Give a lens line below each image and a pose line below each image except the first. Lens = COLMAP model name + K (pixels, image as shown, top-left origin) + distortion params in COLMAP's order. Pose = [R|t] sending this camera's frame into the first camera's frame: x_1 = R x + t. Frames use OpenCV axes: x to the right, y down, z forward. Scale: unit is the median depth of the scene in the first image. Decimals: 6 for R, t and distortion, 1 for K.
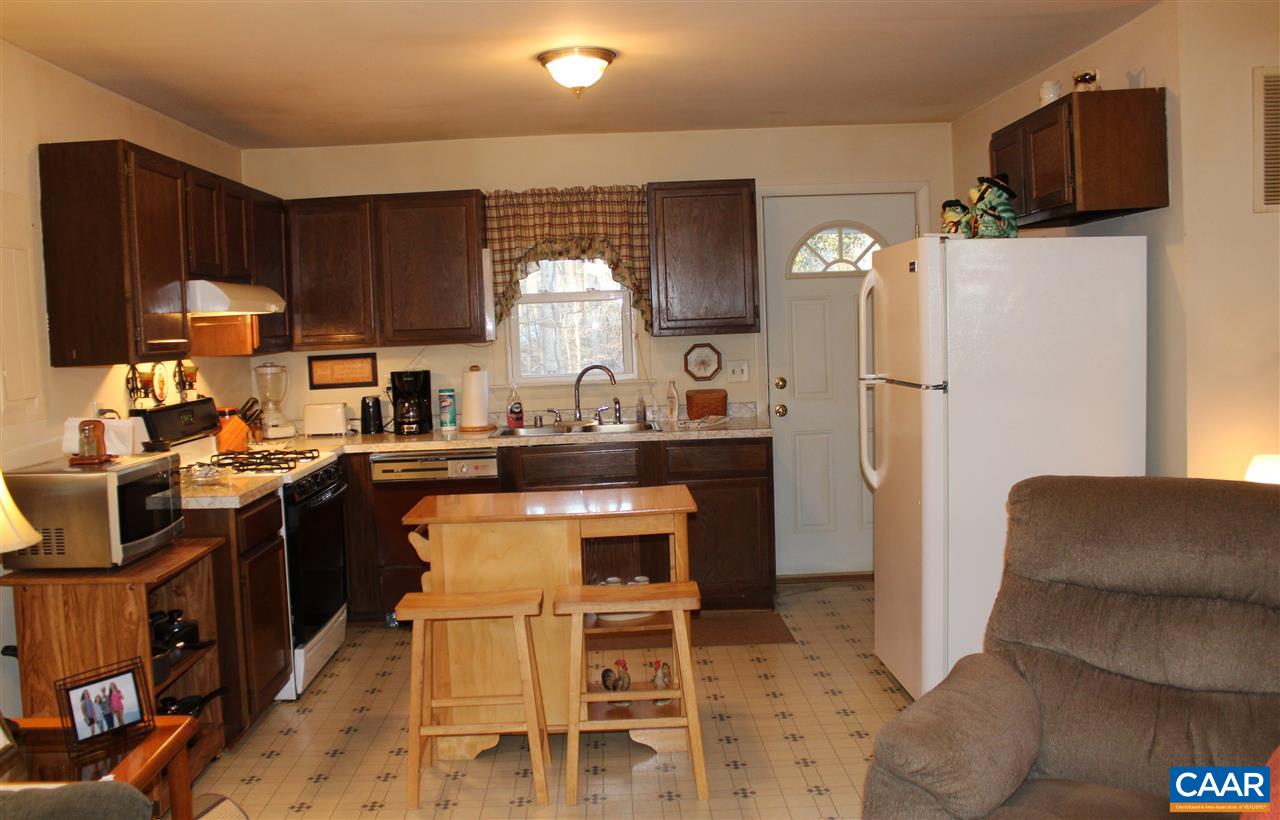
lens RADIAL K [[1169.5, 0, 639.5], [0, 1169.5, 414.0], [0, 0, 1]] dist [-0.091242, 0.000000]
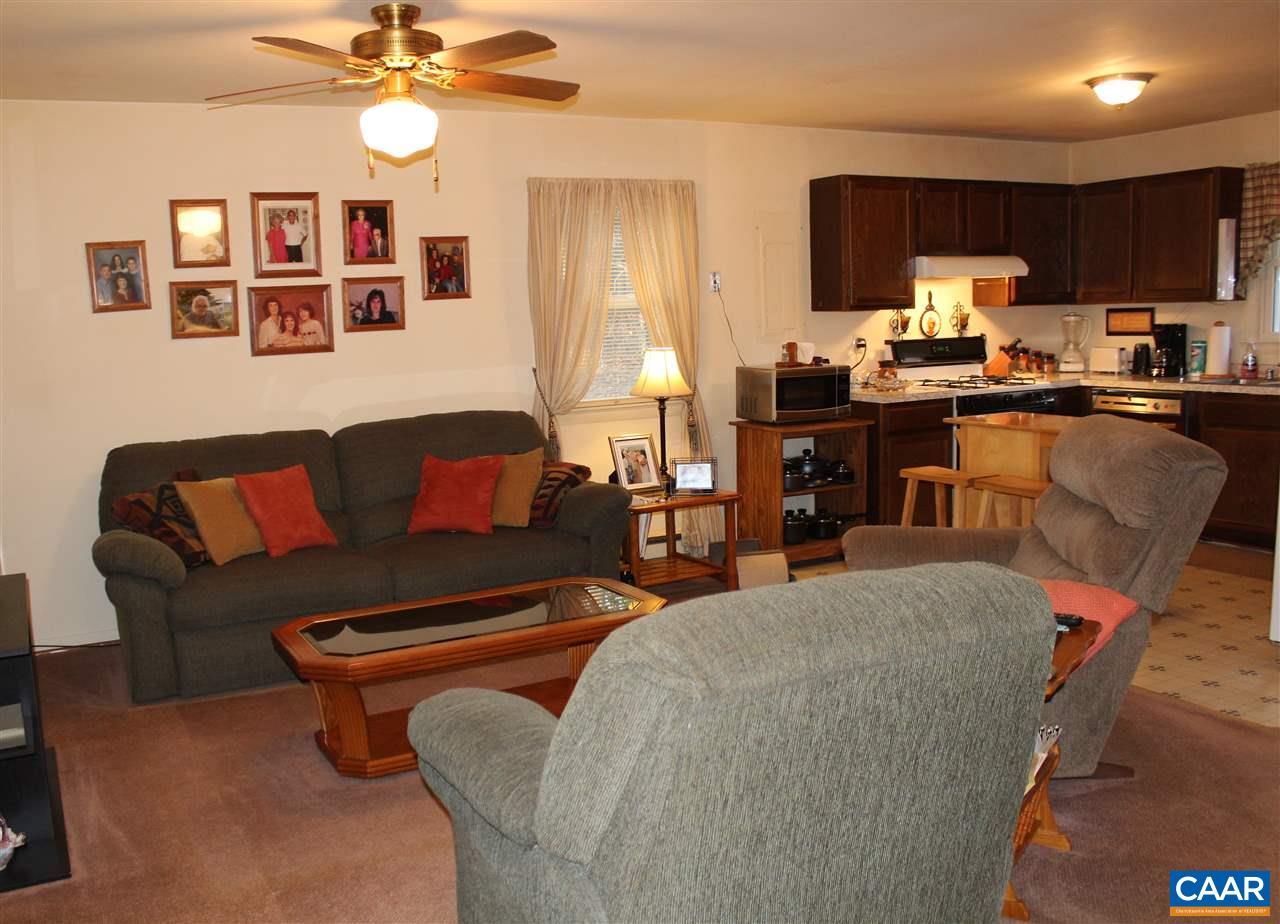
lens RADIAL K [[1293.2, 0, 639.3], [0, 1293.2, 460.9], [0, 0, 1]] dist [-0.011749, 0.000000]
pose [[0.484418, 0.131947, -0.864829, 0.714640], [-0.061202, 0.991250, 0.116954, -0.019605], [0.872693, -0.003726, 0.488255, -0.116054]]
